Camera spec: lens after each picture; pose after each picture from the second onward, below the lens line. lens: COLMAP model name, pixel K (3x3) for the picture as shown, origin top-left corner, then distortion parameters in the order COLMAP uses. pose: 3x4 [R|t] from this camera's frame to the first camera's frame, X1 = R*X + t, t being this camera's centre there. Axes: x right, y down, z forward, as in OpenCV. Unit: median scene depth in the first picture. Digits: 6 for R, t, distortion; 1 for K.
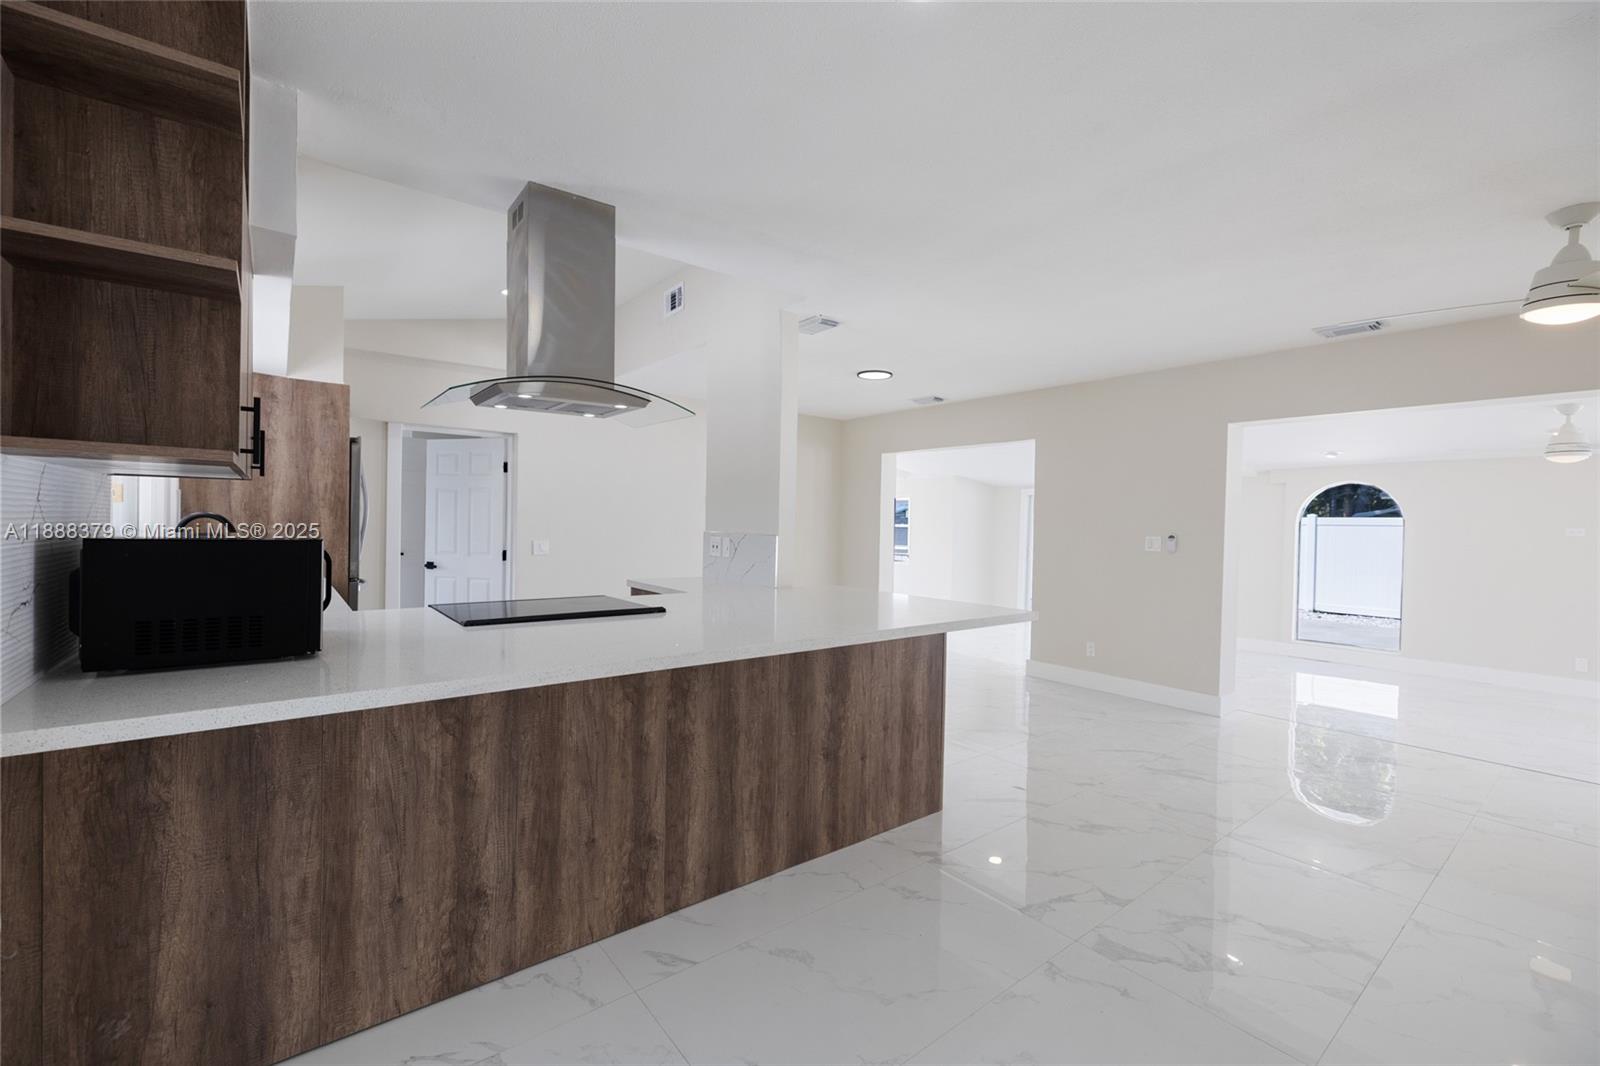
lens RADIAL K [[667.4, 0, 789.1], [0, 667.4, 532.0], [0, 0, 1]] dist [-0.000387, 0.000305]
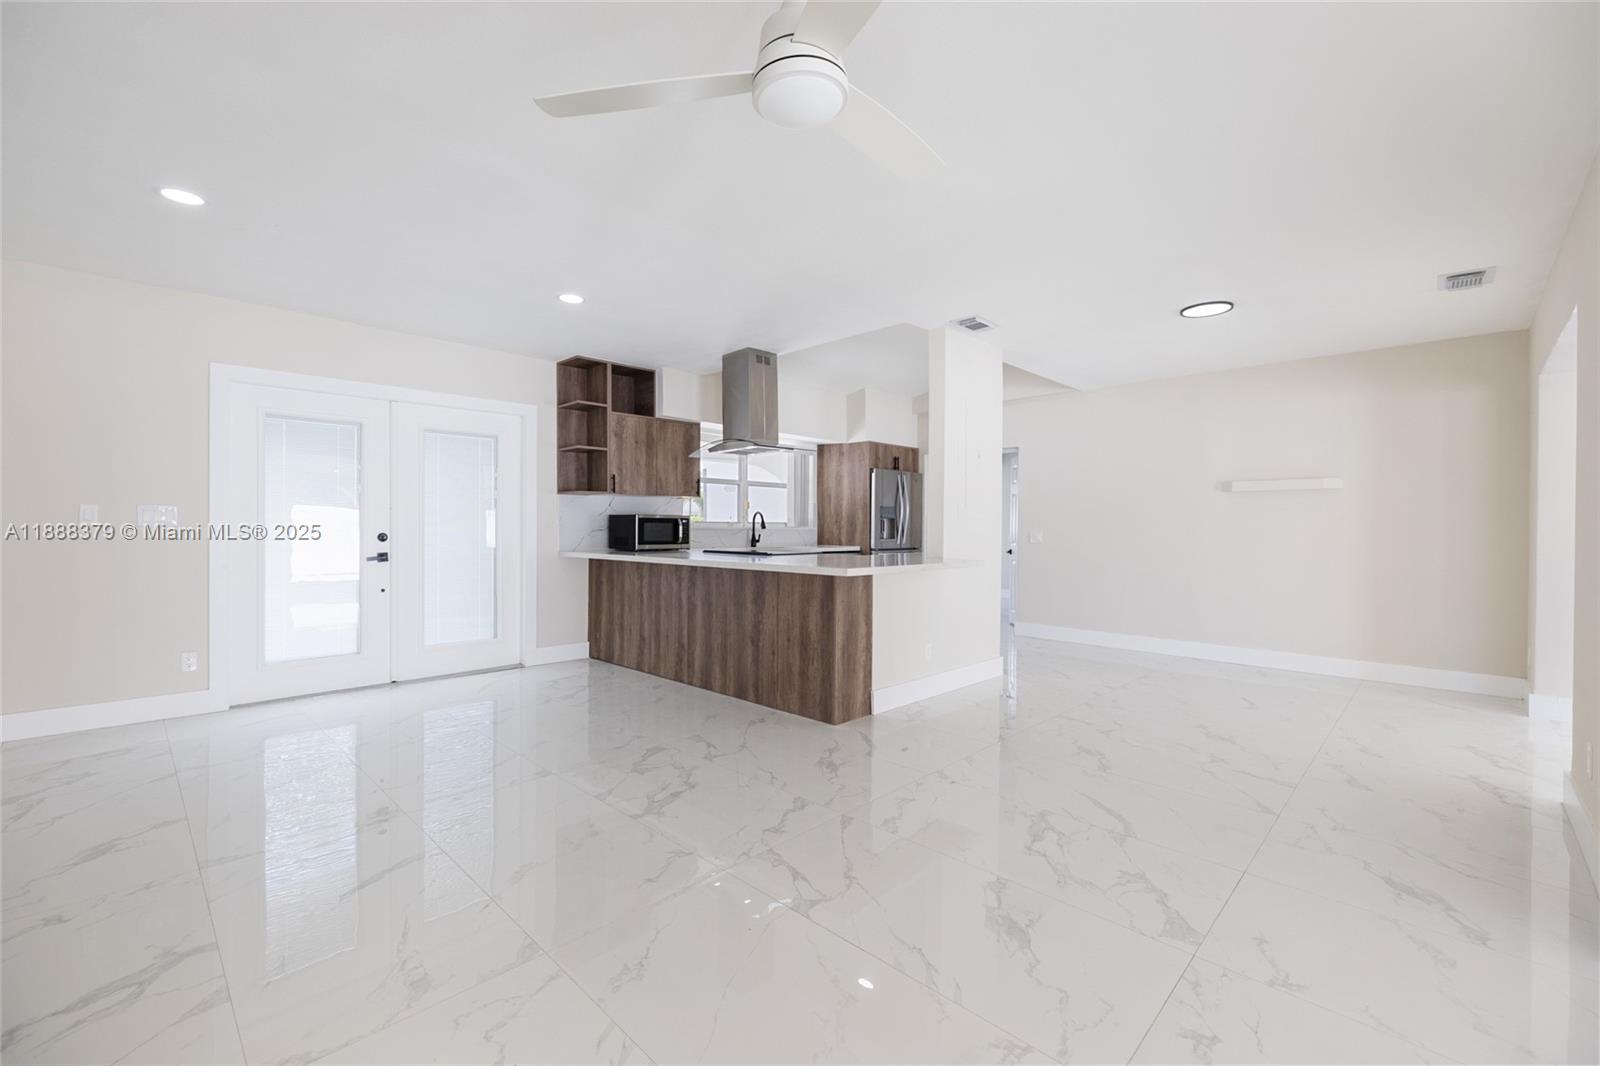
lens RADIAL K [[667.4, 0, 788.7], [0, 667.4, 529.8], [0, 0, 1]] dist [-0.000387, 0.000305]
pose [[0.130310, -0.016252, -0.991340, 2.094604], [-0.016758, 0.999687, -0.018591, 0.107881], [0.991332, 0.019036, 0.129997, 1.067845]]
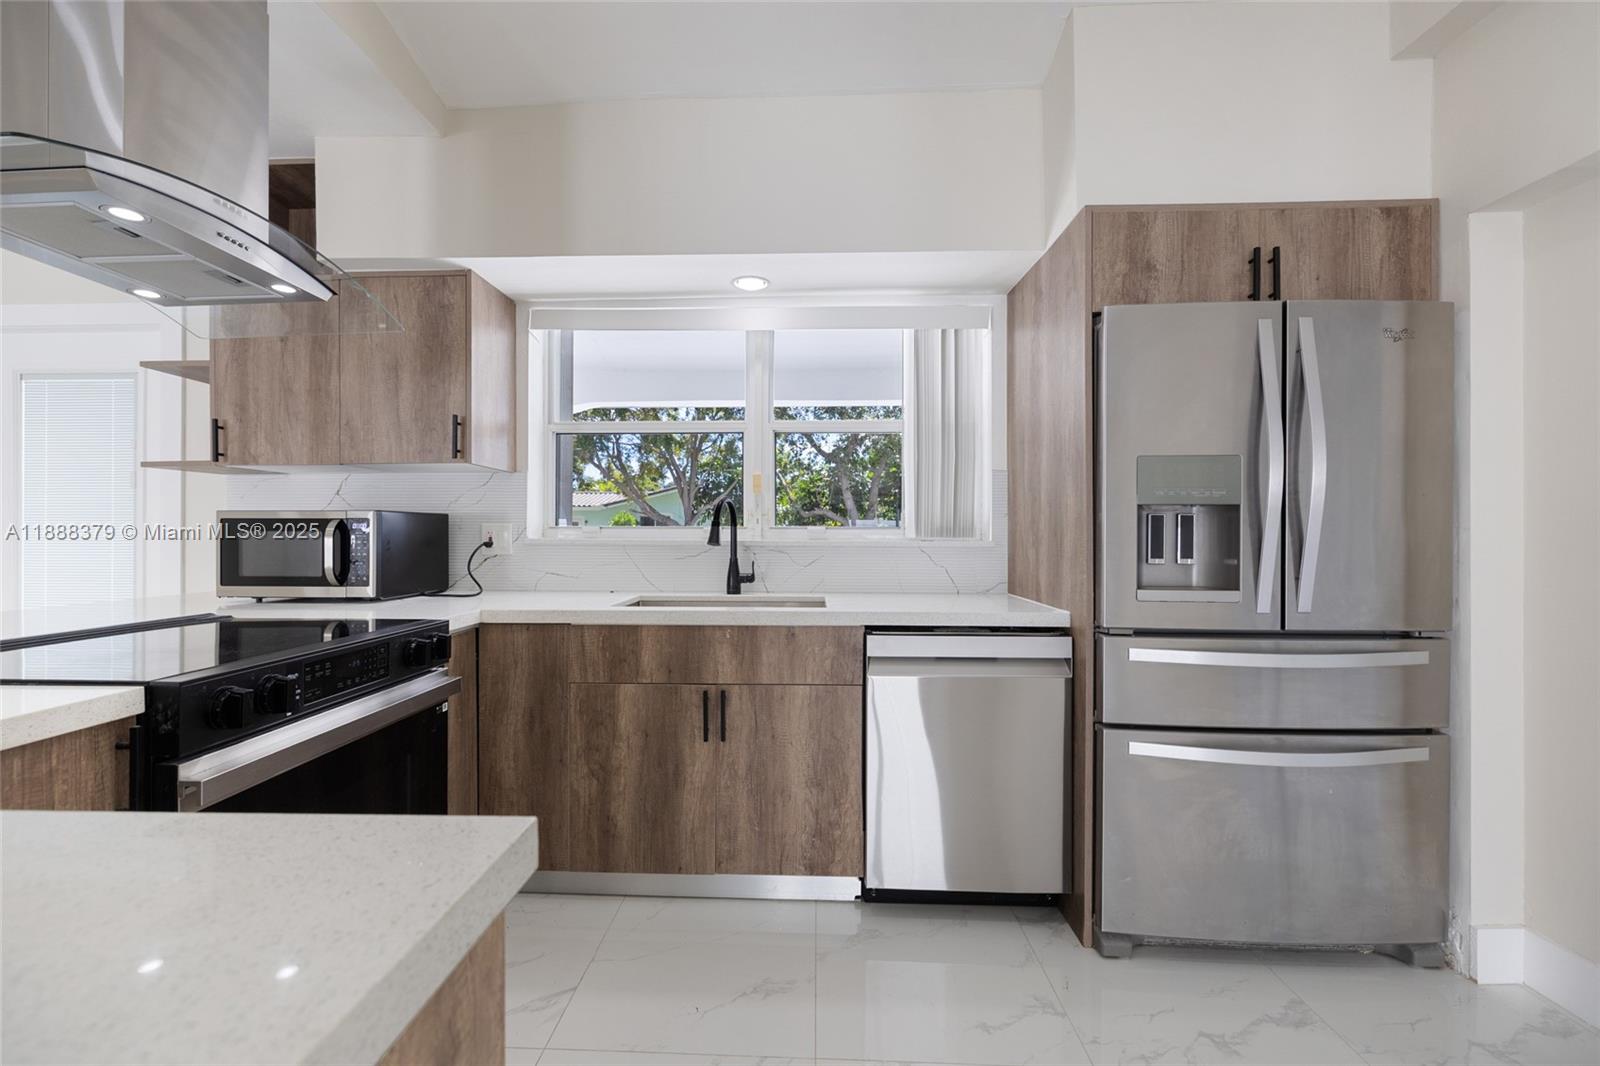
lens RADIAL K [[667.4, 0, 796.4], [0, 667.4, 533.7], [0, 0, 1]] dist [-0.000387, 0.000305]
pose [[-0.638158, -0.019933, -0.769647, -0.342627], [-0.025446, 0.999665, -0.004792, 0.027854], [0.769485, 0.016526, -0.638451, 2.201333]]
